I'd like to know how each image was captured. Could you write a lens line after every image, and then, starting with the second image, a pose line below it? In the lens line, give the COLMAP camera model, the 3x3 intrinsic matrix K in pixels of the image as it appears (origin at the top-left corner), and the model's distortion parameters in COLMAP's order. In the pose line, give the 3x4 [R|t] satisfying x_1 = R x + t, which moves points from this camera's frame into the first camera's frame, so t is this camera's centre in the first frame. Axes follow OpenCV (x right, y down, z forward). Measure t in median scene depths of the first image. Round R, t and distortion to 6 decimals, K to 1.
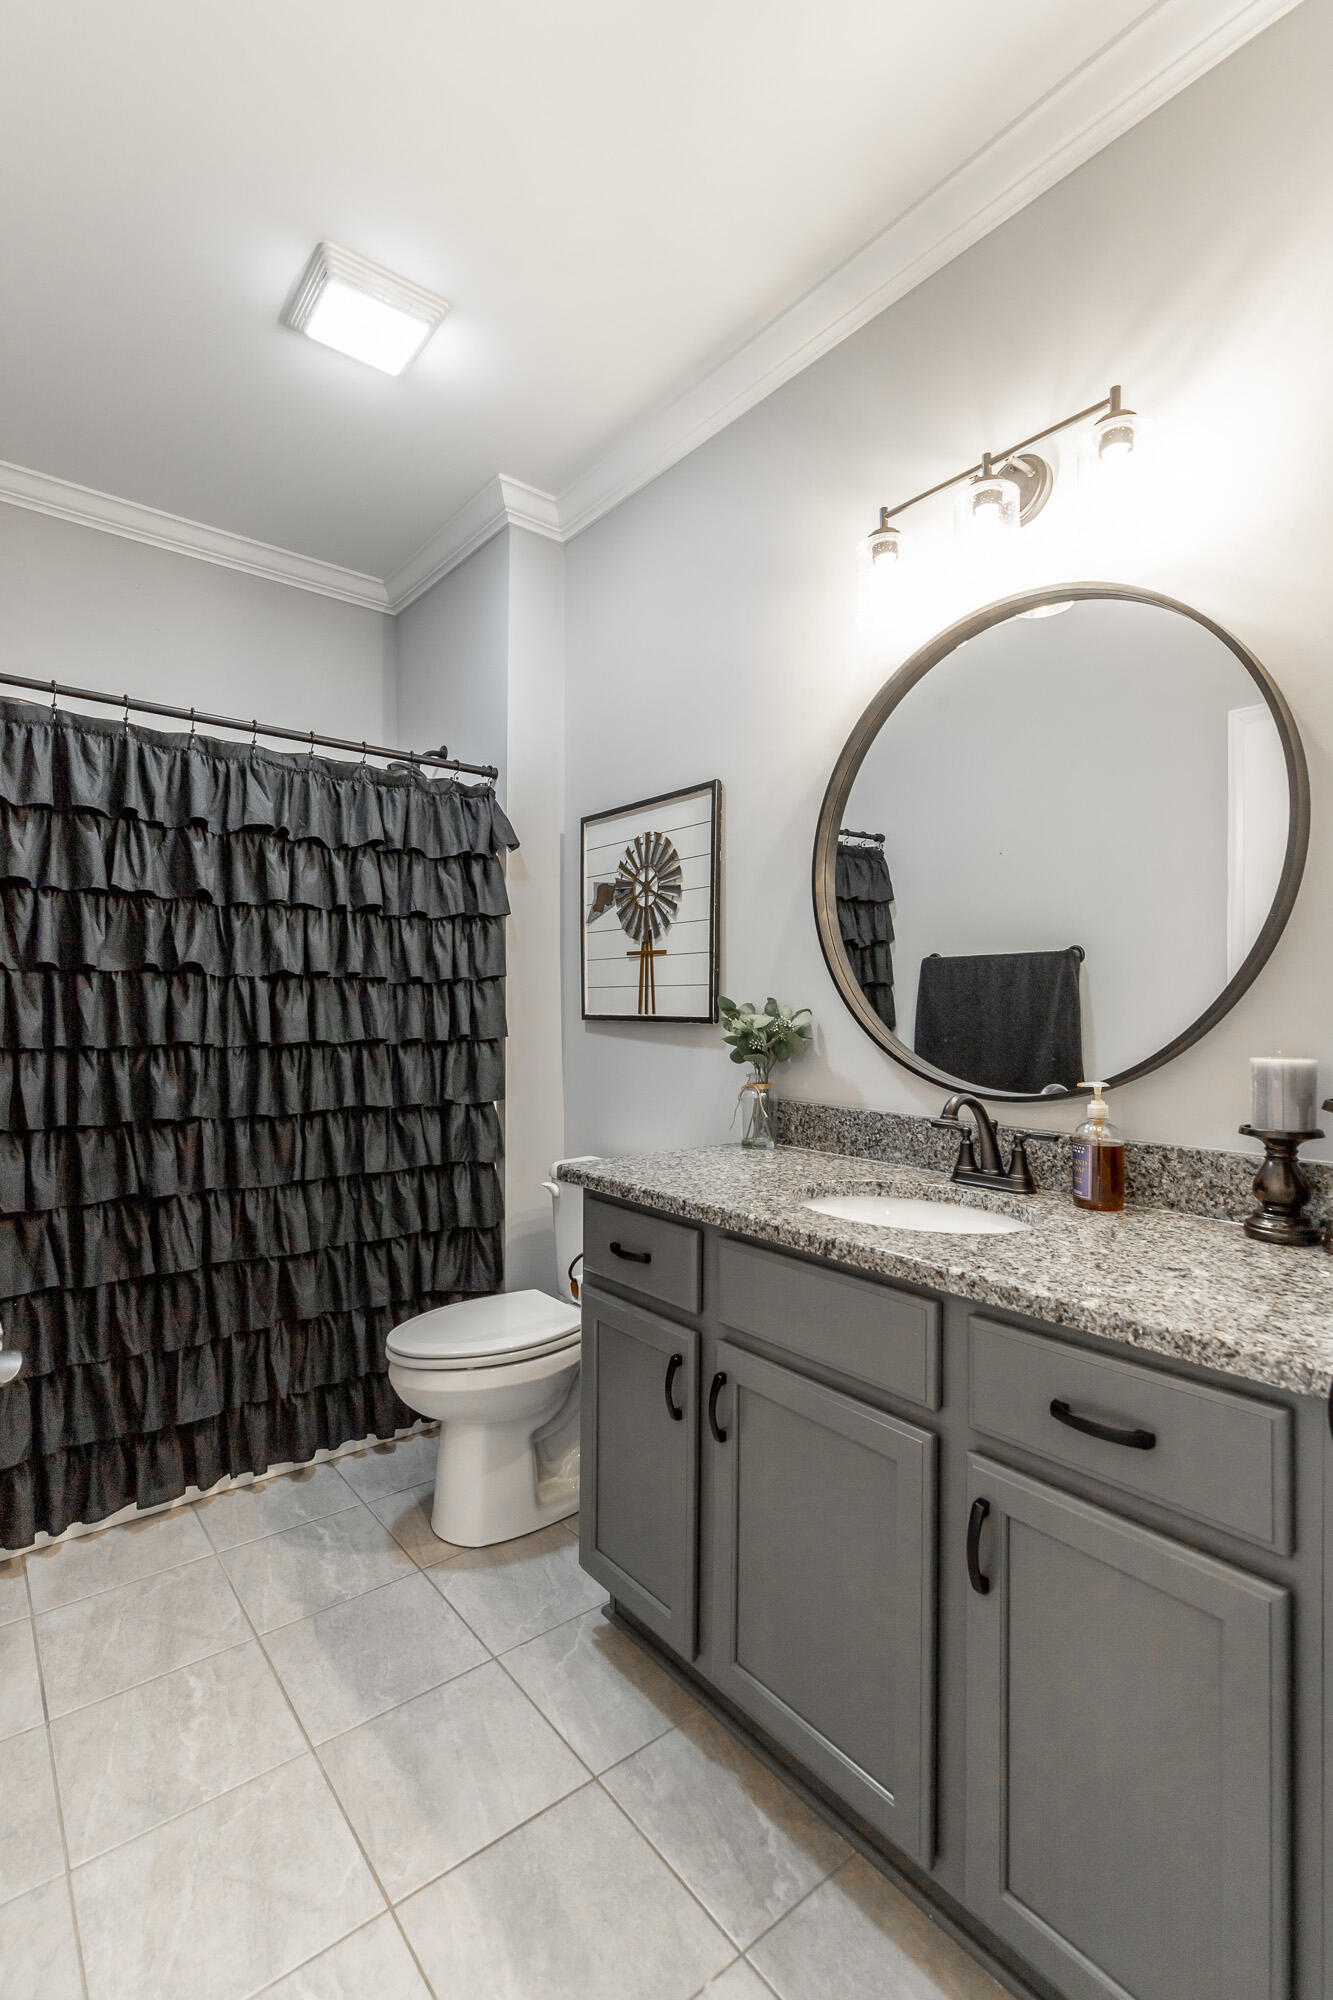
lens RADIAL K [[916.9, 0, 663.2], [0, 916.9, 1008.1], [0, 0, 1]] dist [-0.001231, 0.000021]
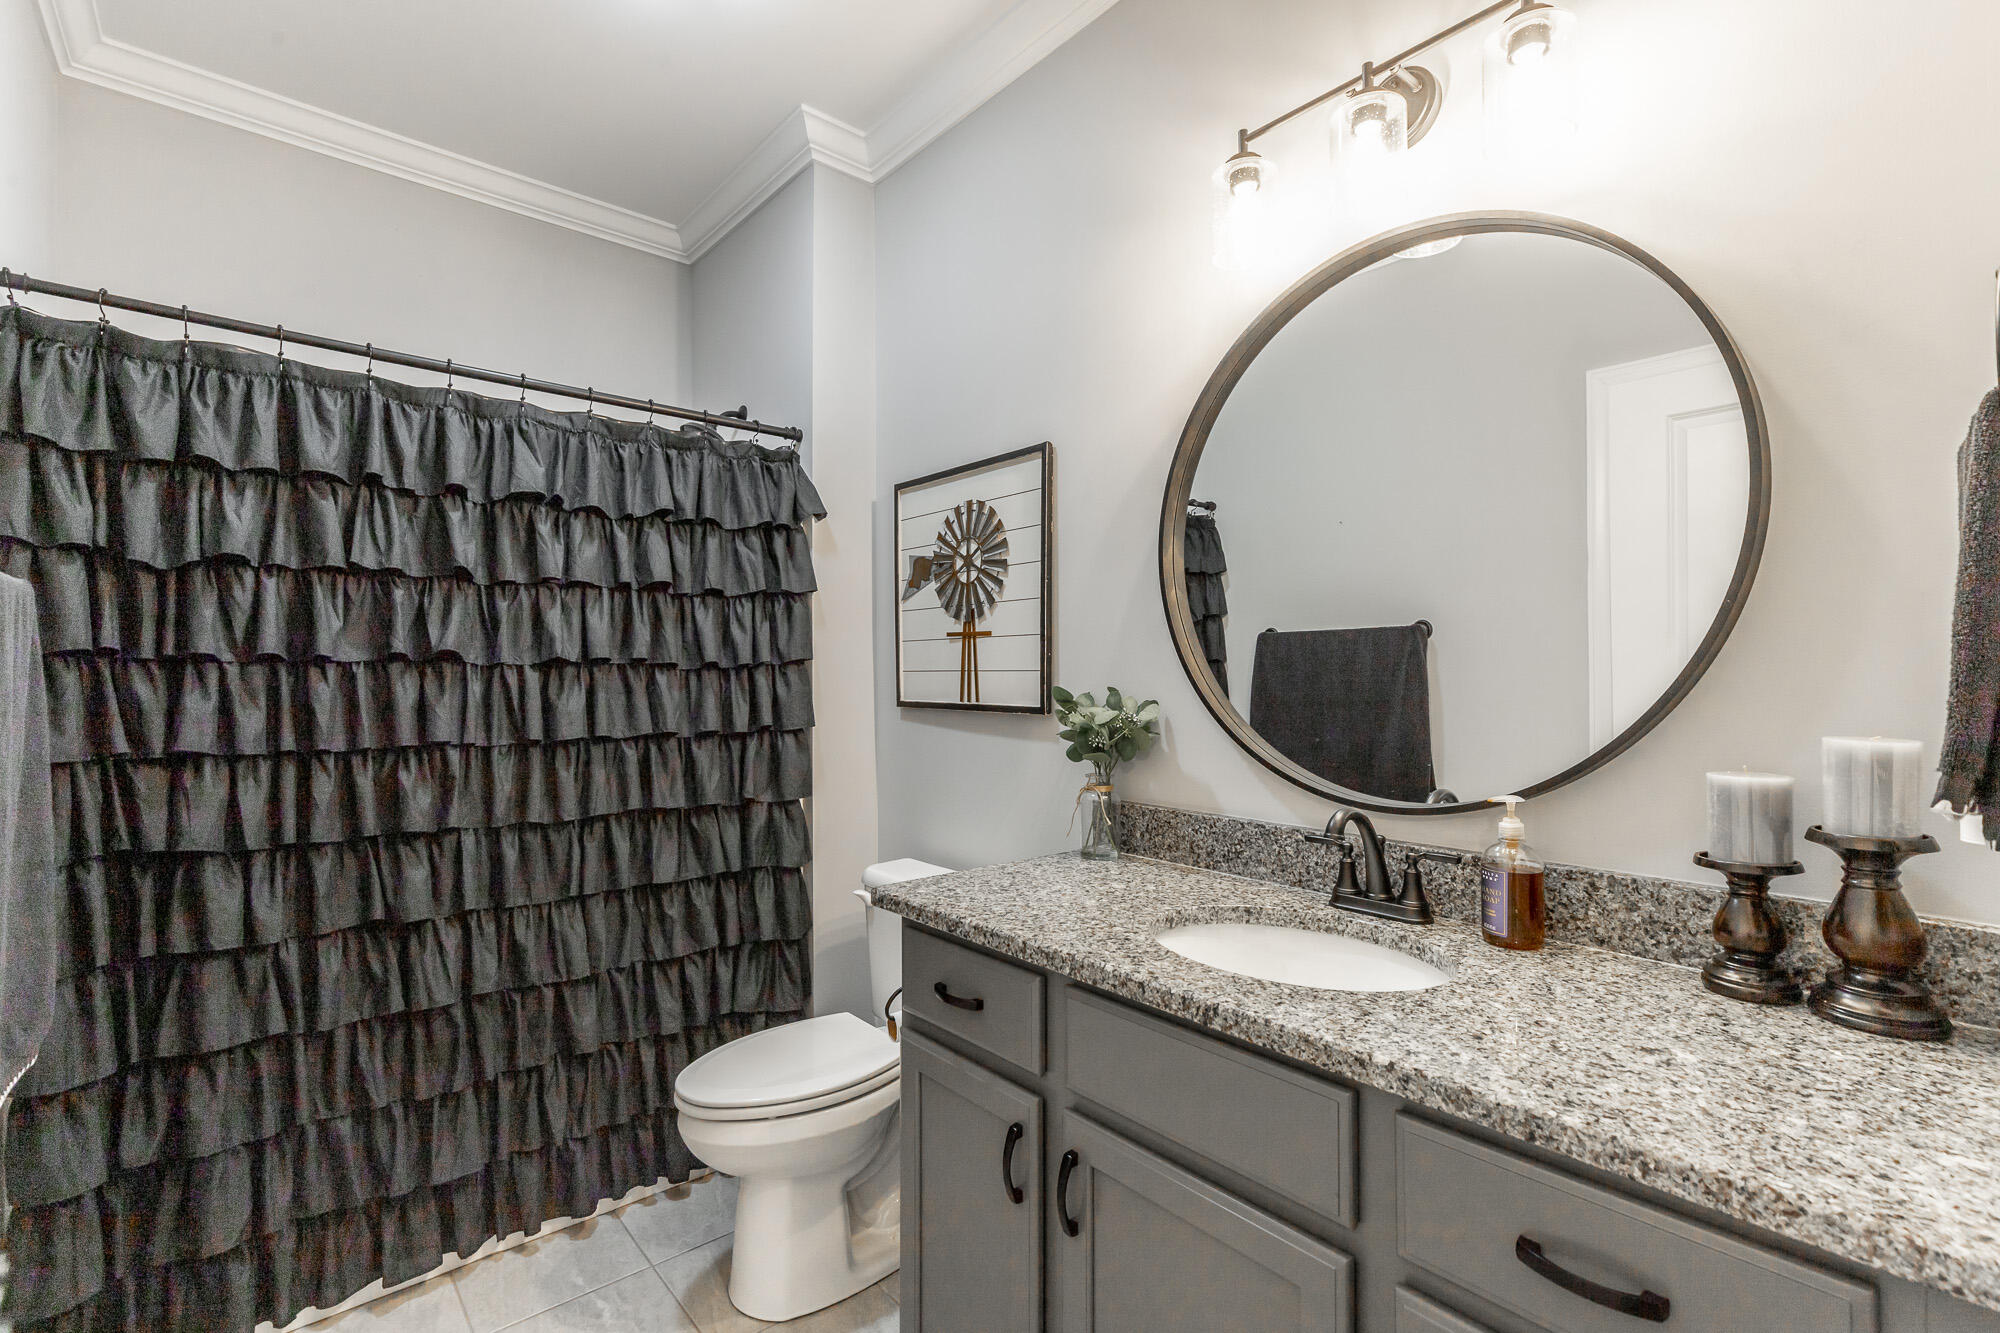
lens RADIAL K [[916.9, 0, 1007.1], [0, 916.9, 667.8], [0, 0, 1]] dist [-0.001231, 0.000021]
pose [[0.999370, -0.006759, 0.034837, -0.014757], [0.007000, 0.999952, -0.006797, -0.024994], [-0.034789, 0.007036, 0.999370, 0.117871]]
